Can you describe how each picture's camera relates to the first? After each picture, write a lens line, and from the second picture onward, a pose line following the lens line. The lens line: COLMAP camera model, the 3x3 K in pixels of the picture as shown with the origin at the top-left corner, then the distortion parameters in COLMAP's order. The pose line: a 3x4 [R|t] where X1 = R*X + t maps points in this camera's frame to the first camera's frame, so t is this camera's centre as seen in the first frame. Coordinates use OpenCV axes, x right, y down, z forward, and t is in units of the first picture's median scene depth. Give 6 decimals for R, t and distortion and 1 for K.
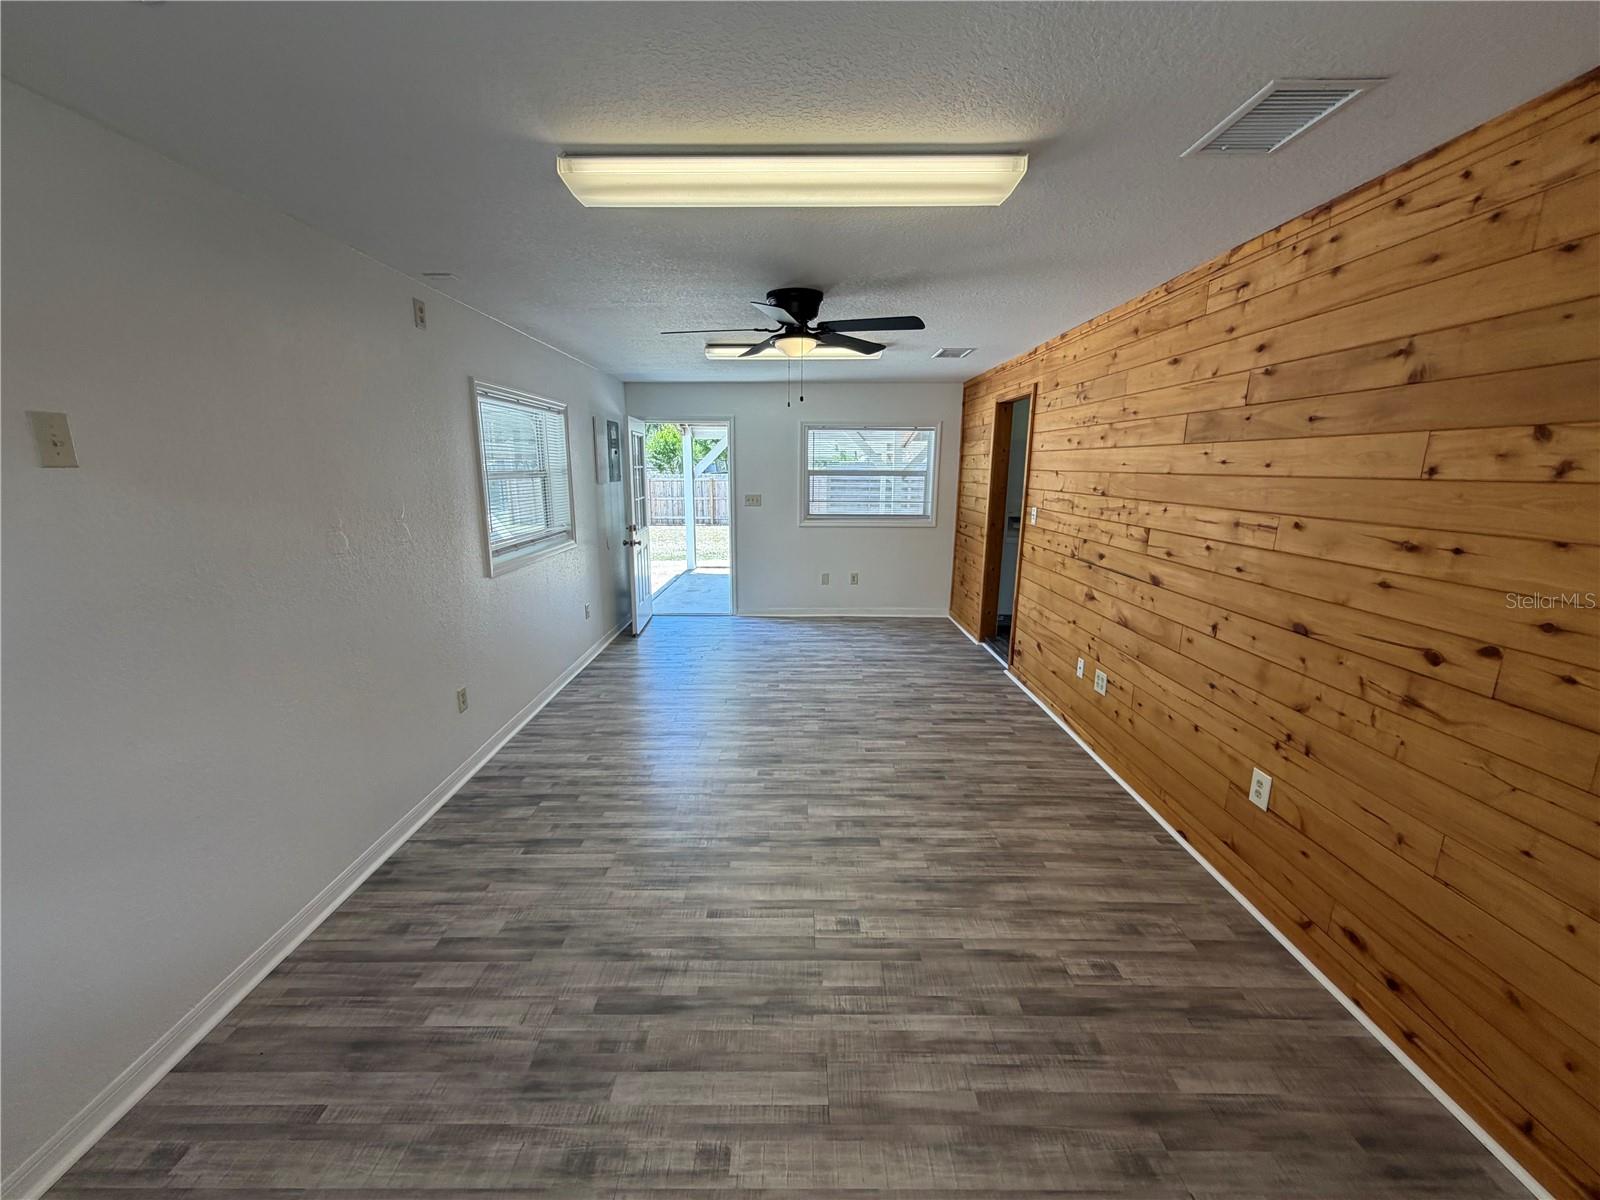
lens RADIAL K [[635.6, 0, 795.6], [0, 635.6, 601.6], [0, 0, 1]] dist [0.000726, -0.000216]
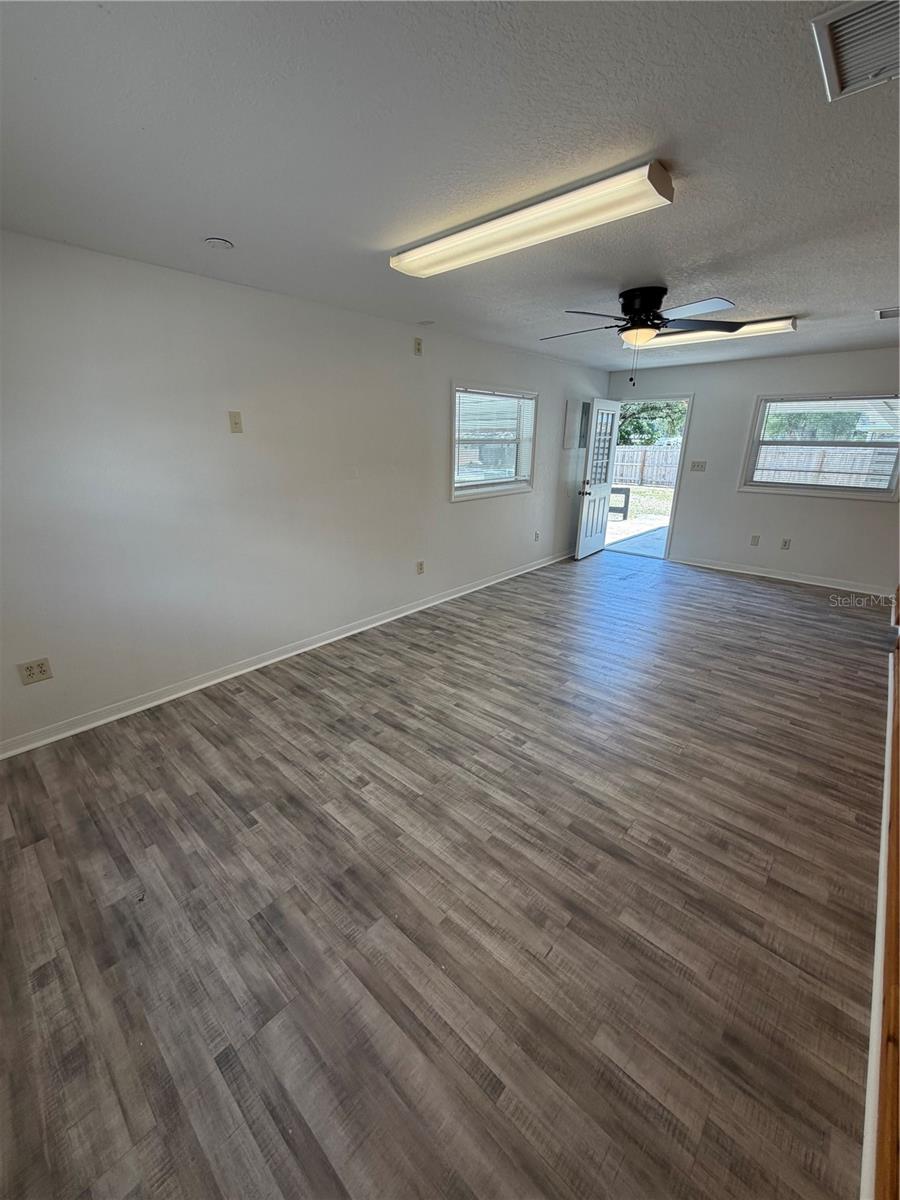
lens RADIAL K [[476.7, 0, 449.1], [0, 476.7, 595.6], [0, 0, 1]] dist [0.000726, -0.000216]
pose [[0.743109, 0.211997, -0.634702, 0.463277], [-0.143122, 0.976894, 0.158726, 0.006149], [0.653686, -0.027111, 0.756280, 0.024133]]
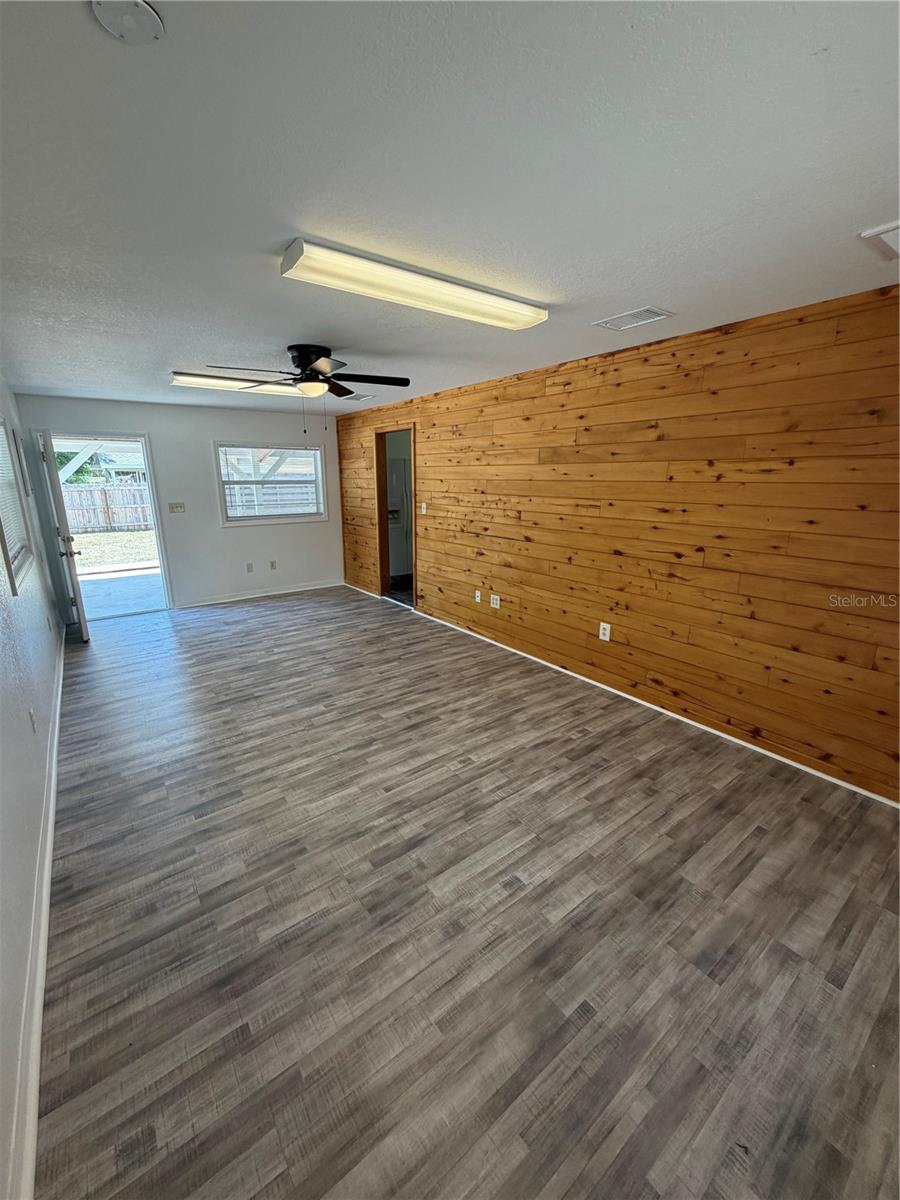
lens RADIAL K [[476.7, 0, 446.8], [0, 476.7, 596.0], [0, 0, 1]] dist [0.000726, -0.000216]
pose [[0.800159, -0.153006, 0.579943, -0.453553], [0.131005, 0.988152, 0.079954, -0.011770], [-0.585306, 0.011999, 0.810724, 0.023871]]
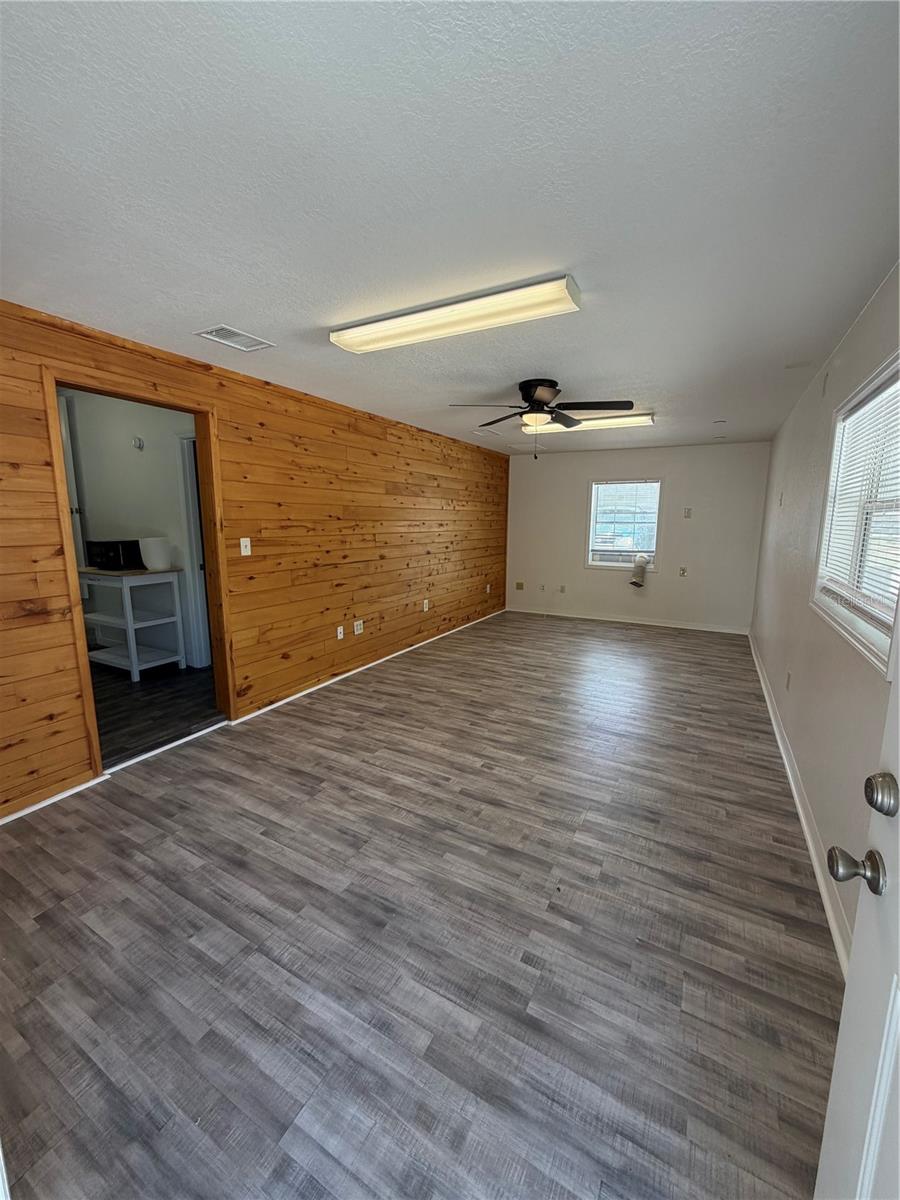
lens RADIAL K [[476.7, 0, 447.5], [0, 476.7, 597.0], [0, 0, 1]] dist [0.000726, -0.000216]
pose [[-0.872599, -0.087358, 0.480561, -0.410650], [0.093833, 0.935568, 0.340452, -0.438827], [-0.479339, 0.342171, -0.808179, 2.271006]]
